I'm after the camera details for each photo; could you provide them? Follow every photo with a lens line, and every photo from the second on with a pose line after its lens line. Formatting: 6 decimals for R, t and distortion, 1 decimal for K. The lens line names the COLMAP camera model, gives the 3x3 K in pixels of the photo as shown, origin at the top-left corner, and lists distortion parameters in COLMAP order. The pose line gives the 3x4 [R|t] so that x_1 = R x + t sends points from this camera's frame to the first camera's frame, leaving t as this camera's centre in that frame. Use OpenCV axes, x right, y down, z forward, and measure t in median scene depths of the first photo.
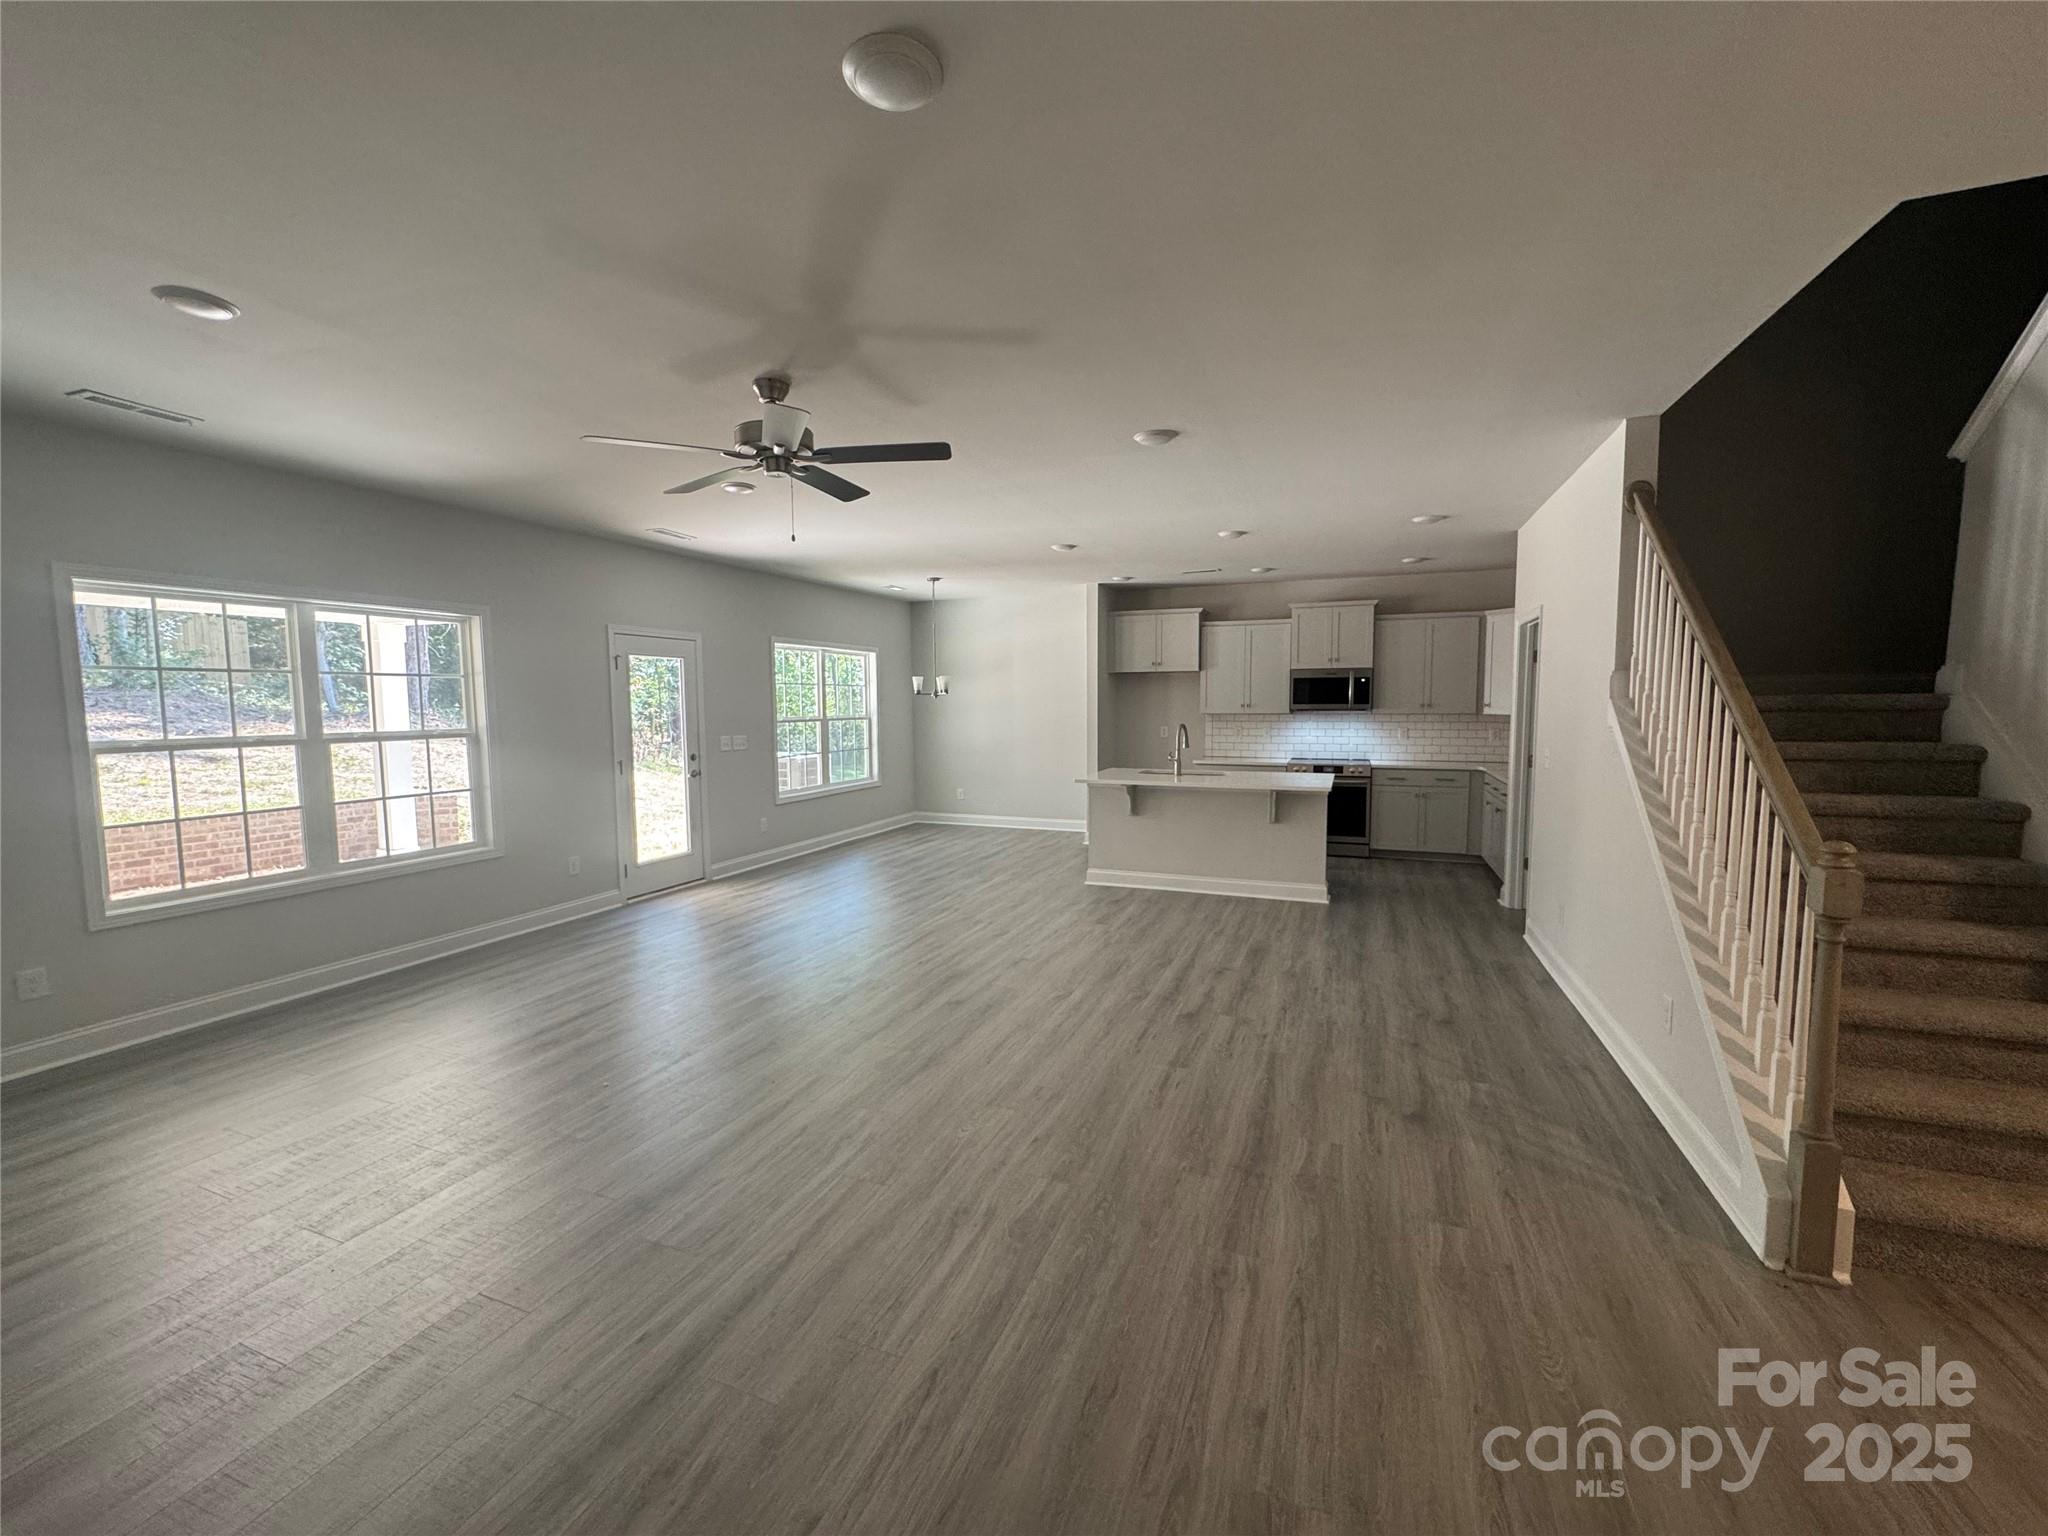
lens RADIAL K [[819.5, 0, 1025.8], [0, 819.5, 774.0], [0, 0, 1]] dist [-0.009489, -0.000311]
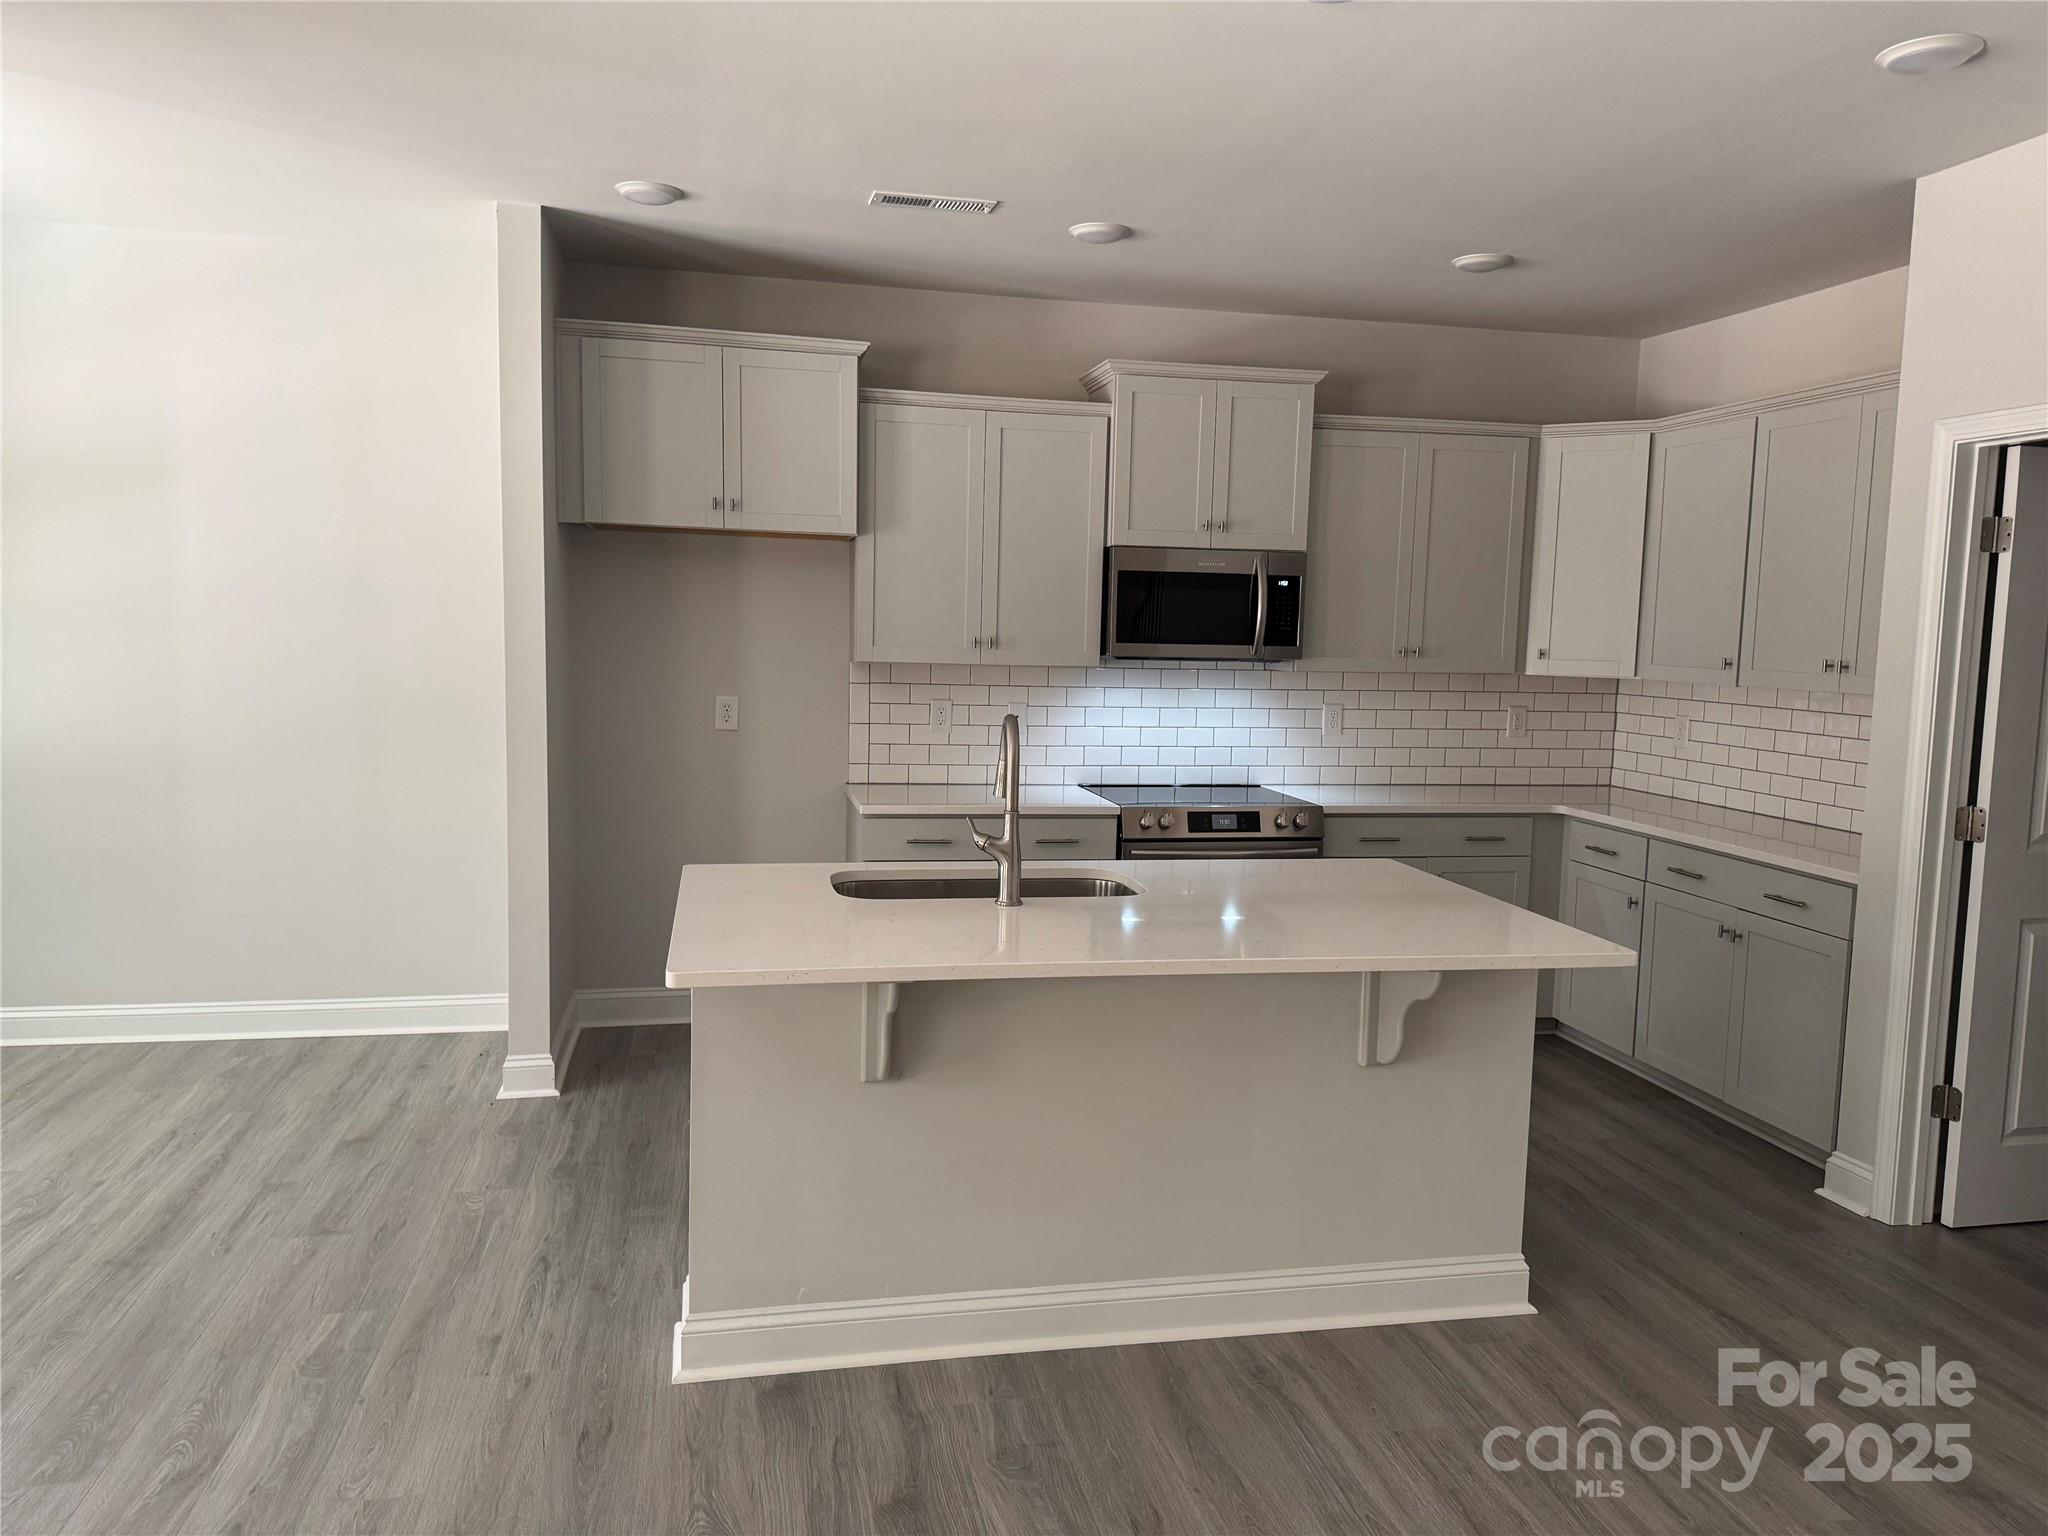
lens RADIAL K [[1448.6, 0, 1027.3], [0, 1448.6, 767.4], [0, 0, 1]] dist [0.015307, 0.000359]
pose [[0.831600, -0.026983, 0.554719, -0.059731], [0.017579, 0.999597, 0.022269, -0.043153], [-0.555097, -0.008767, 0.831740, 0.474969]]
